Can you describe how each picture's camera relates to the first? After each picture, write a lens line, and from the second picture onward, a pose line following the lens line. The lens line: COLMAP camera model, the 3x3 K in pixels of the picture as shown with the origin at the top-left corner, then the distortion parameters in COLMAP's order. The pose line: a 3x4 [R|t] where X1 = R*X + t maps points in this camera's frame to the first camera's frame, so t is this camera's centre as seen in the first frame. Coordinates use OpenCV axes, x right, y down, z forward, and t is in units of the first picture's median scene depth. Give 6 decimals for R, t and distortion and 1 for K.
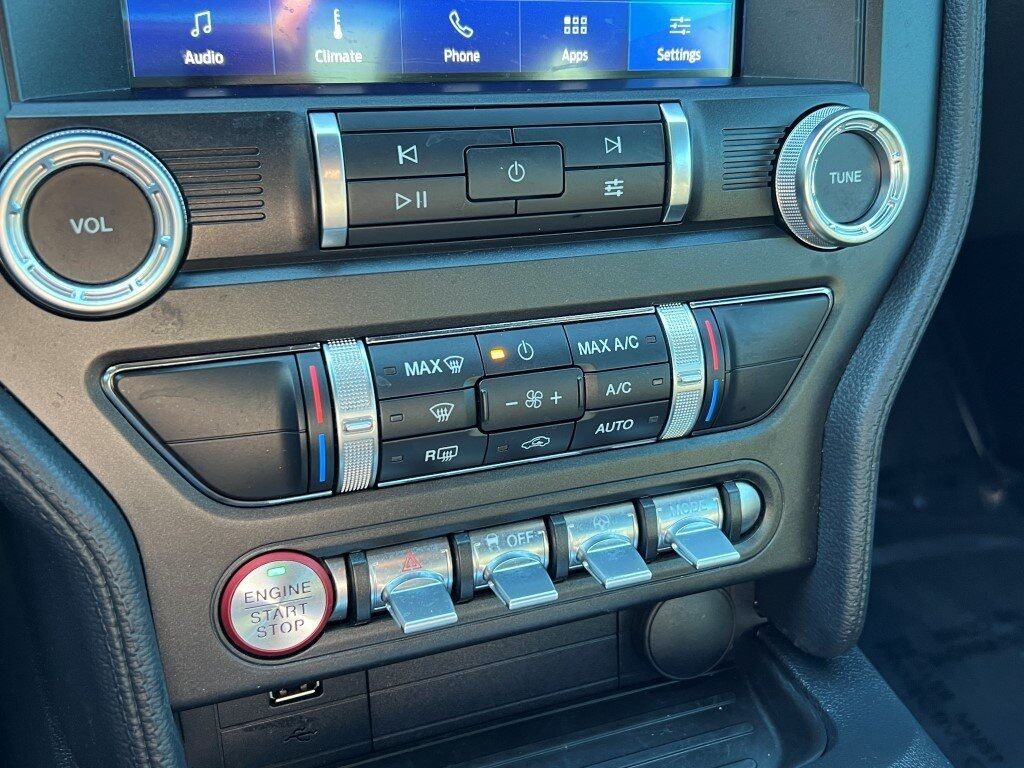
lens RADIAL K [[1026.2, 0, 526.3], [0, 1026.2, 394.6], [0, 0, 1]] dist [0.052488, 0.000000]
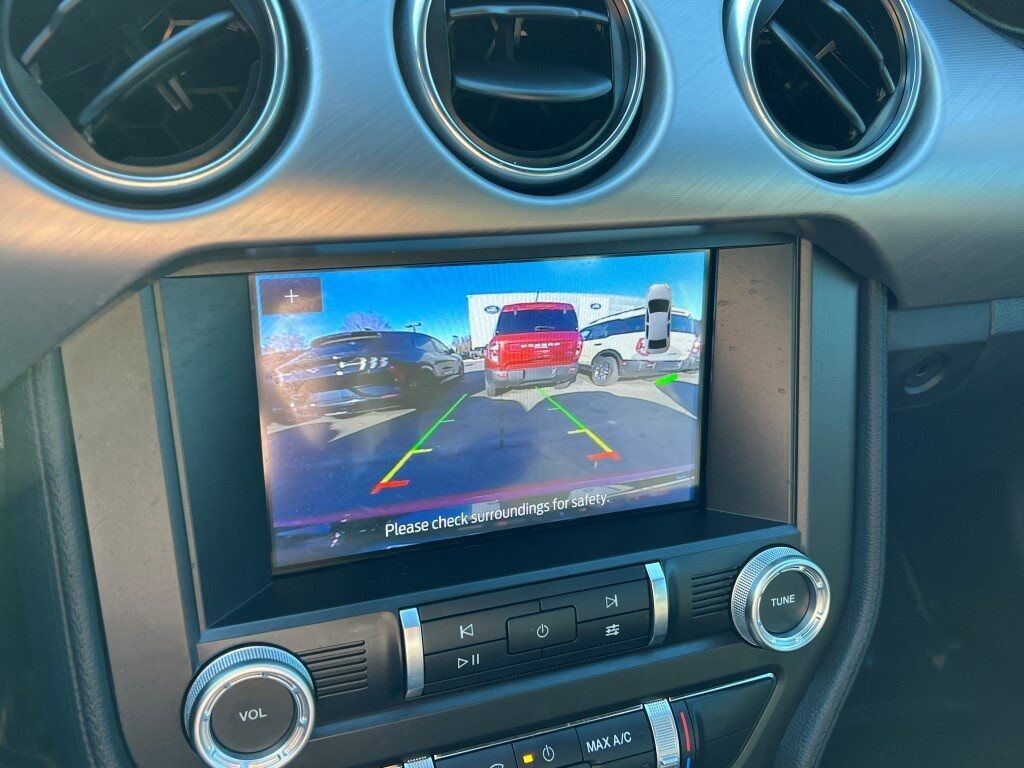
lens RADIAL K [[946.2, 0, 517.8], [0, 946.2, 387.6], [0, 0, 1]] dist [0.020186, 0.000000]
pose [[0.999883, 0.003319, -0.014905, -0.023883], [-0.004175, 0.998323, -0.057734, -0.446722], [0.014689, 0.057790, 0.998221, -0.288412]]
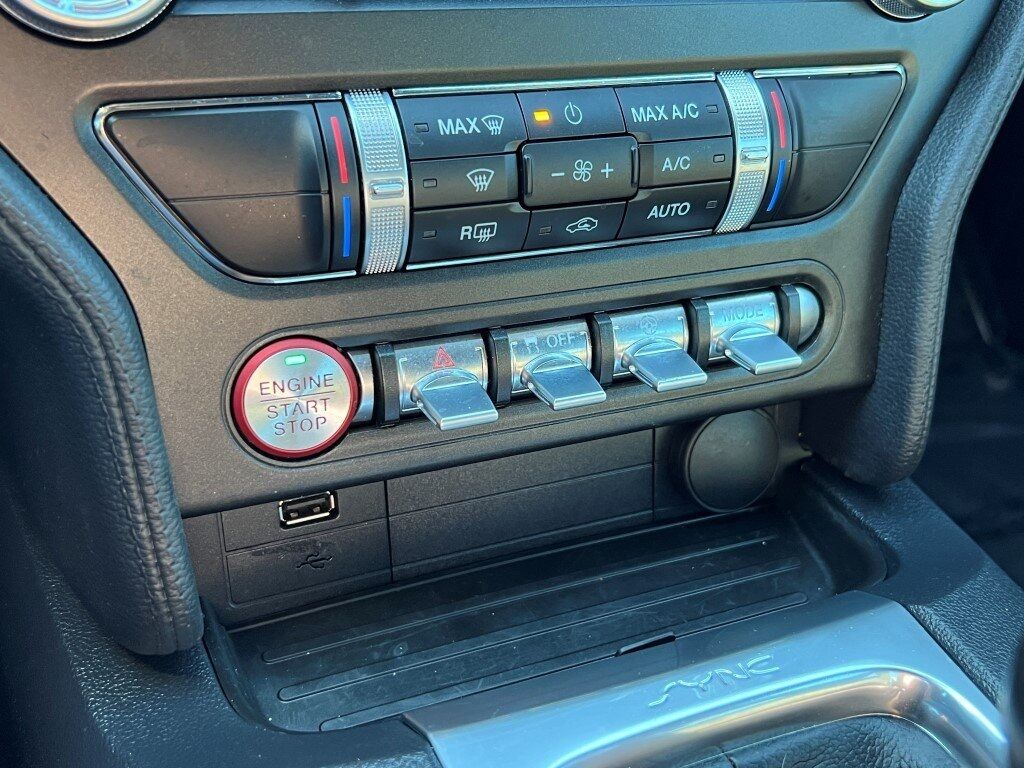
lens RADIAL K [[1062.5, 0, 511.1], [0, 1062.5, 390.6], [0, 0, 1]] dist [0.025828, 0.000000]
pose [[0.999685, -0.002448, 0.024991, -0.074713], [0.000773, 0.997766, 0.066804, 0.127737], [-0.025099, -0.066764, 0.997453, 0.083364]]
